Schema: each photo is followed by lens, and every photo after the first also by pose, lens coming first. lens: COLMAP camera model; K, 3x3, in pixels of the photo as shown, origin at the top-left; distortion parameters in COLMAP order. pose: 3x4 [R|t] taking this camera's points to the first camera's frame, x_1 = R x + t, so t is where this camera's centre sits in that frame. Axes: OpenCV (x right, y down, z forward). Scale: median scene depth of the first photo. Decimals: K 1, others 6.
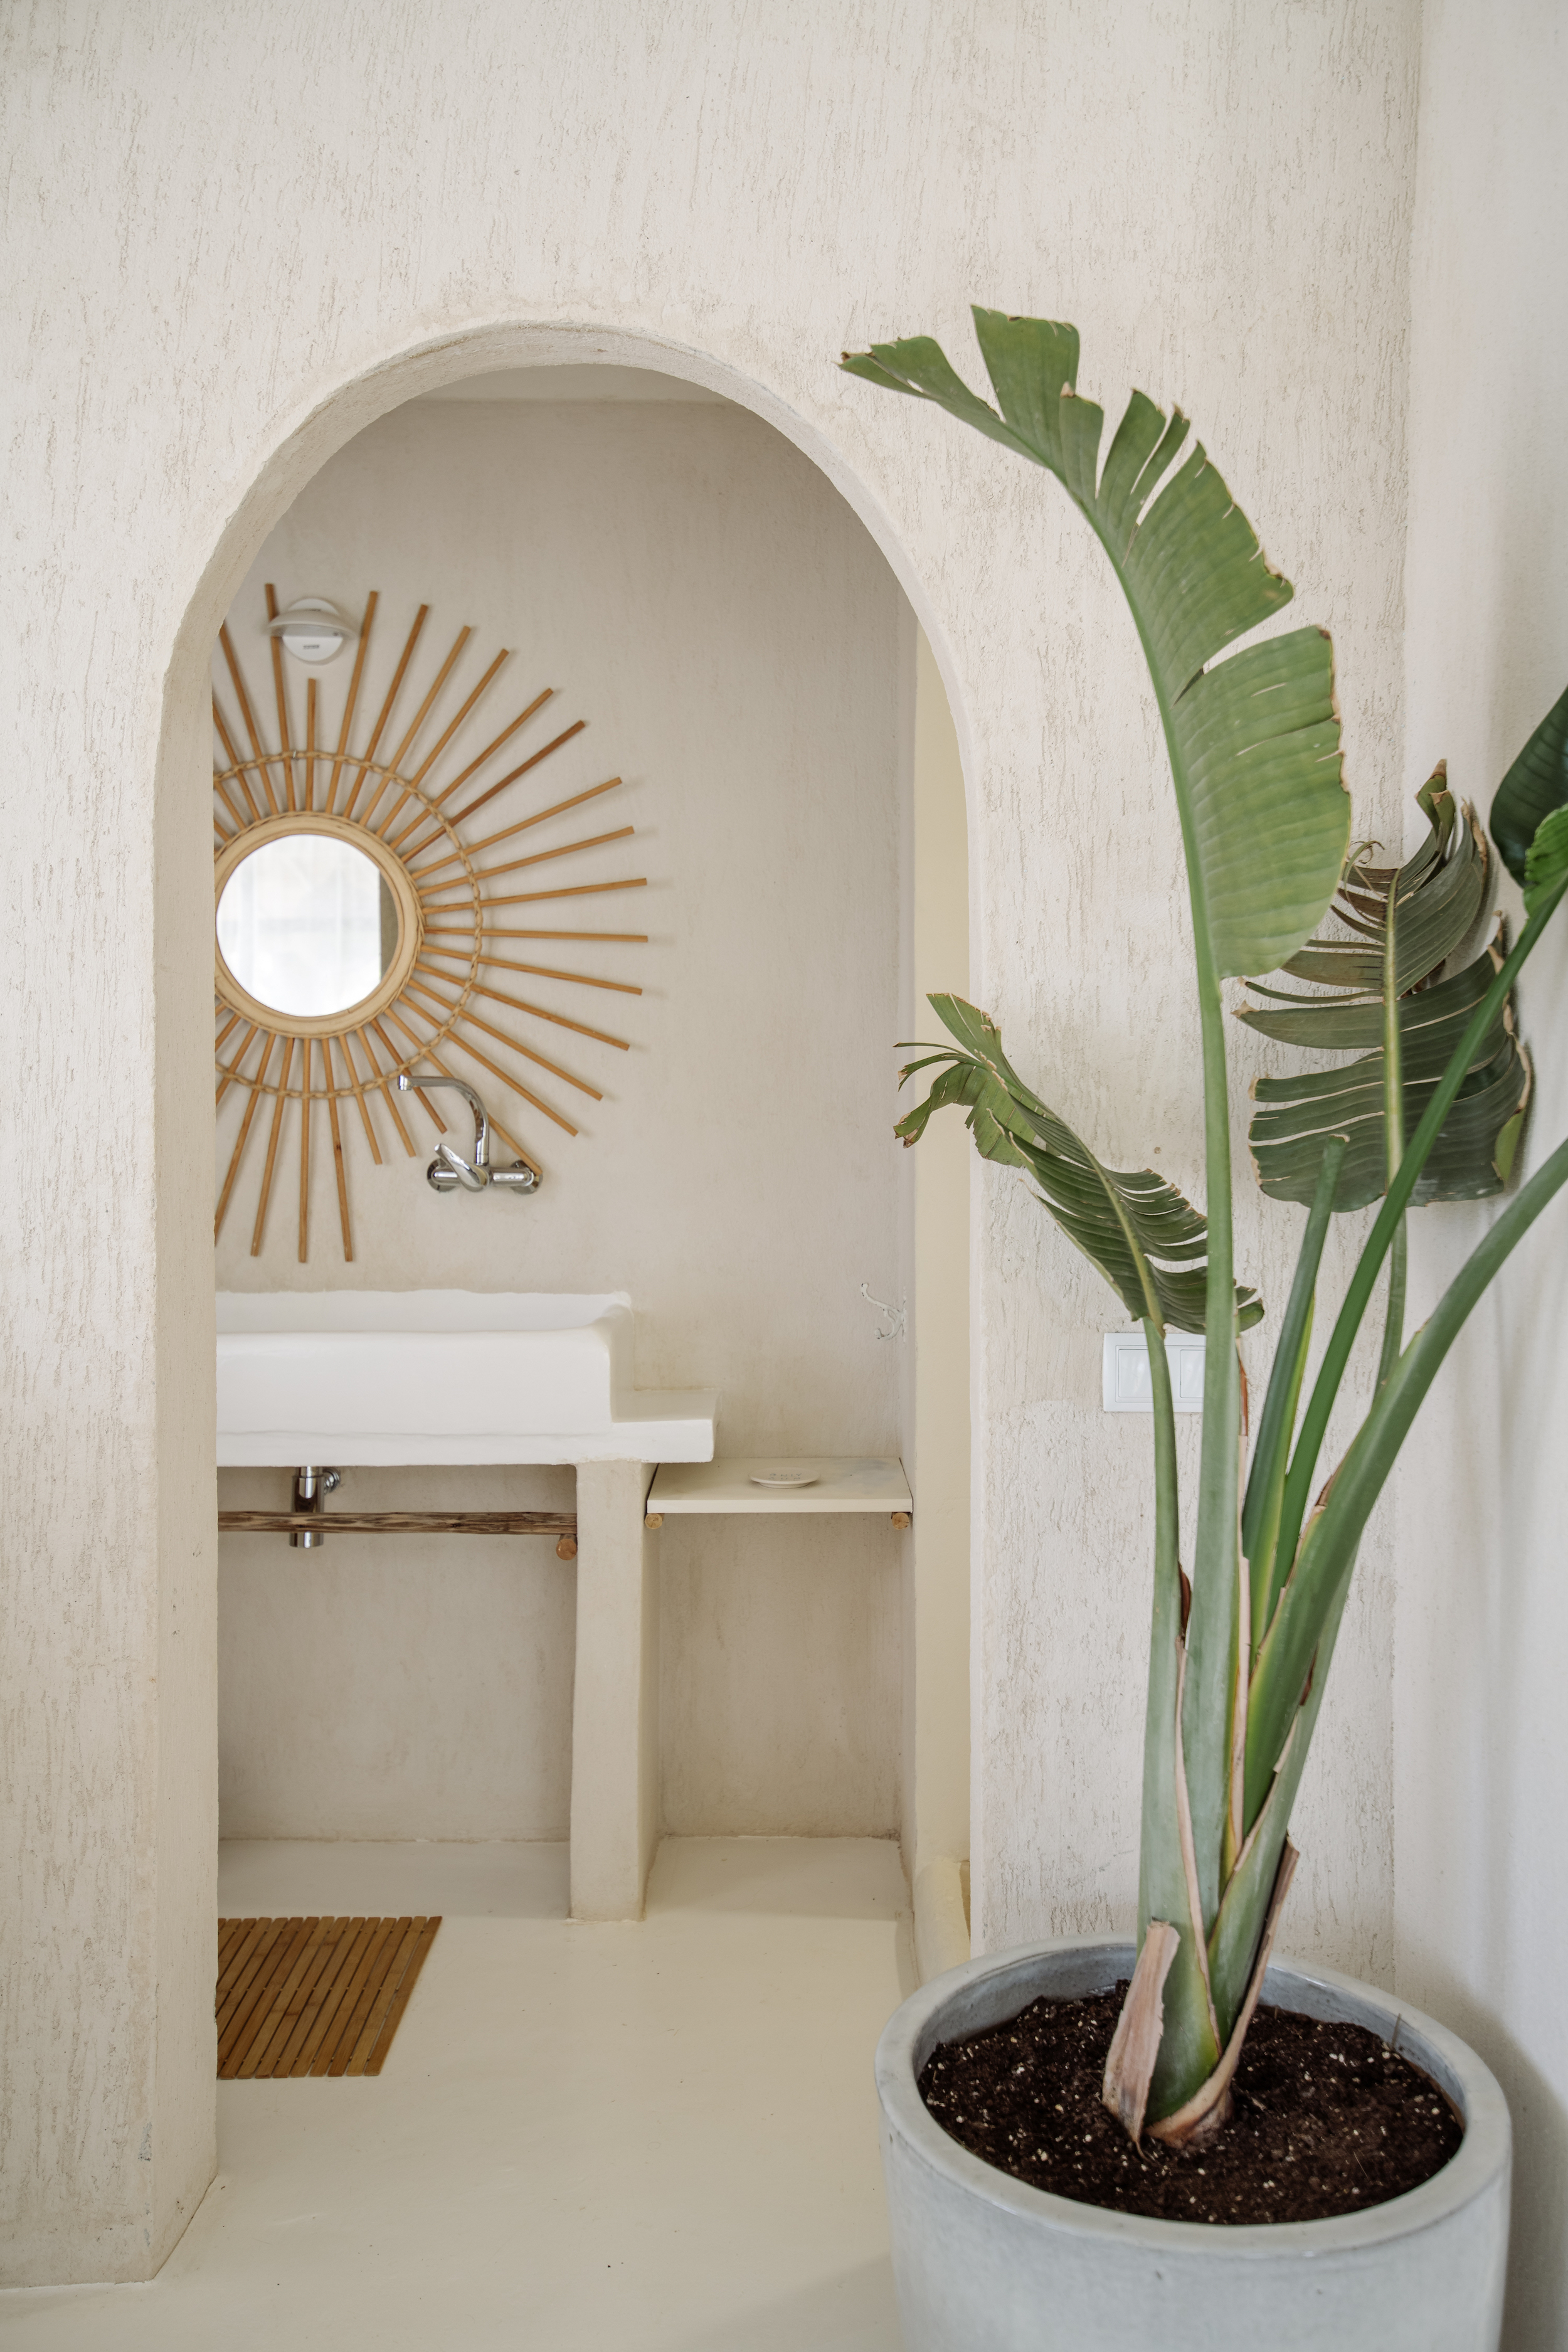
lens RADIAL K [[2018.7, 0, 780.4], [0, 2018.7, 1171.9], [0, 0, 1]] dist [0.057453, 0.007039]
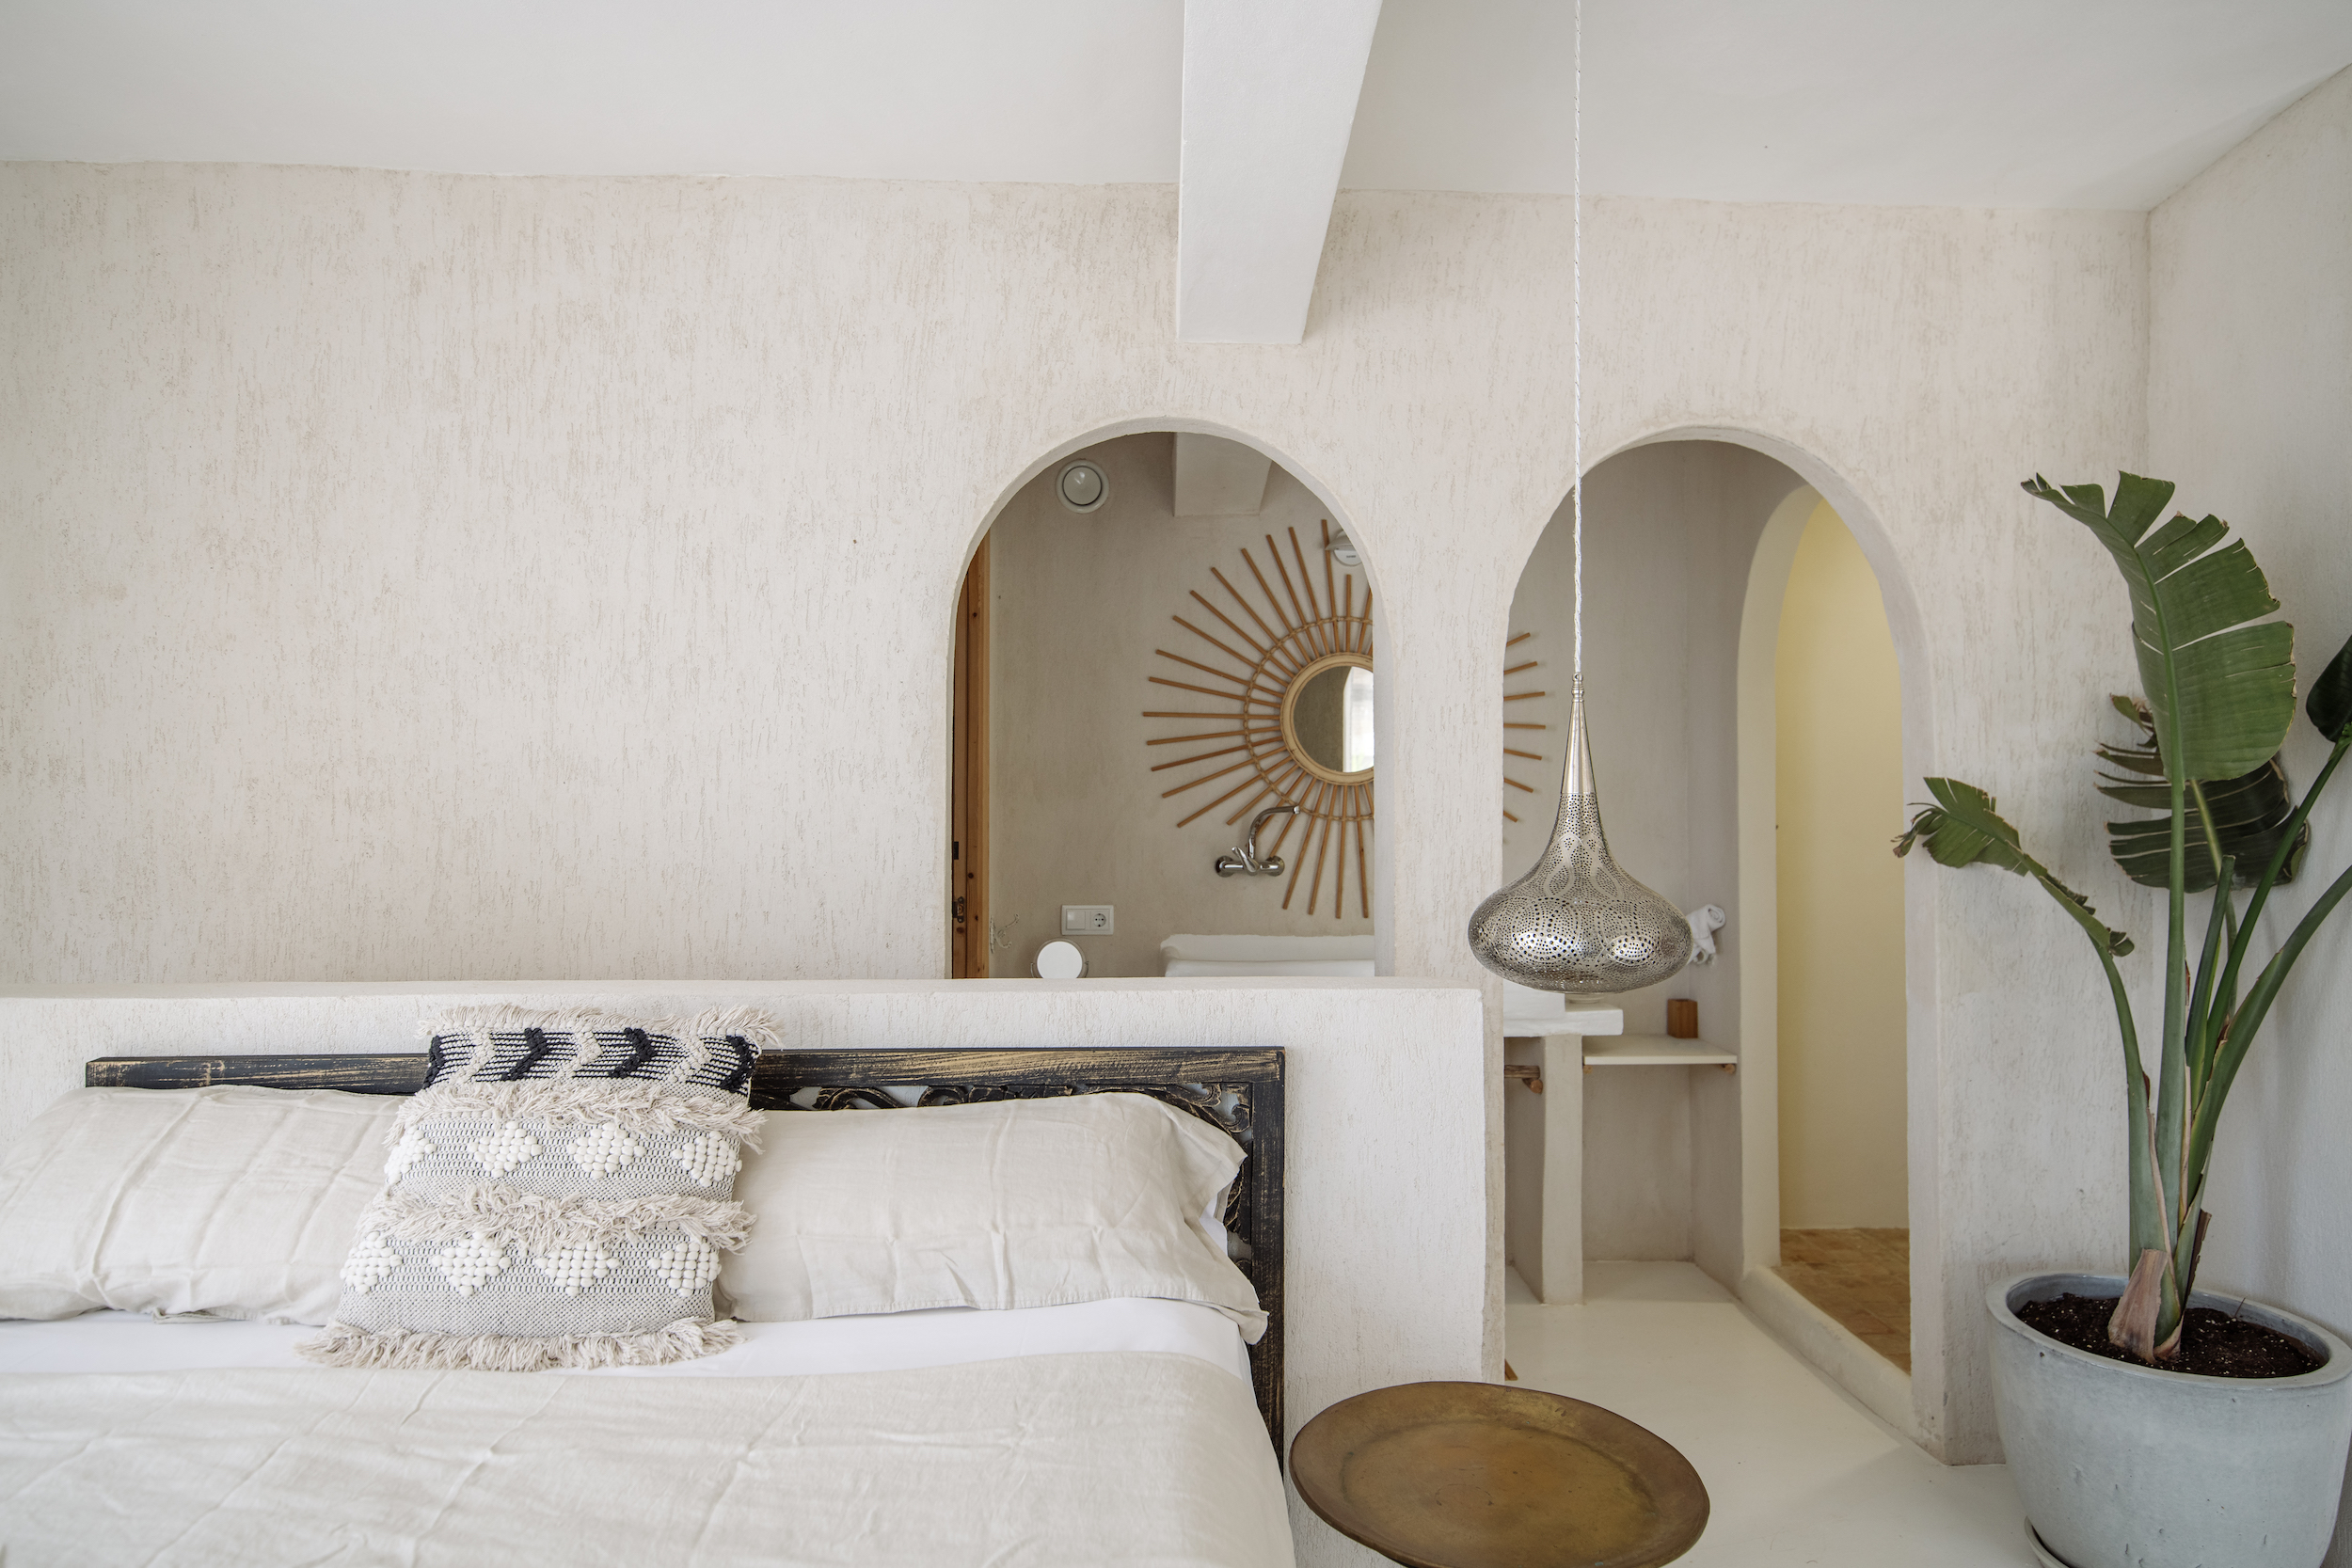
lens RADIAL K [[1490.3, 0, 1172.8], [0, 1490.3, 794.2], [0, 0, 1]] dist [0.026373, -0.004032]
pose [[0.998490, 0.001508, 0.054911, -0.688965], [0.000522, 0.999317, -0.036942, -0.019759], [-0.054929, 0.036915, 0.997808, -0.356618]]
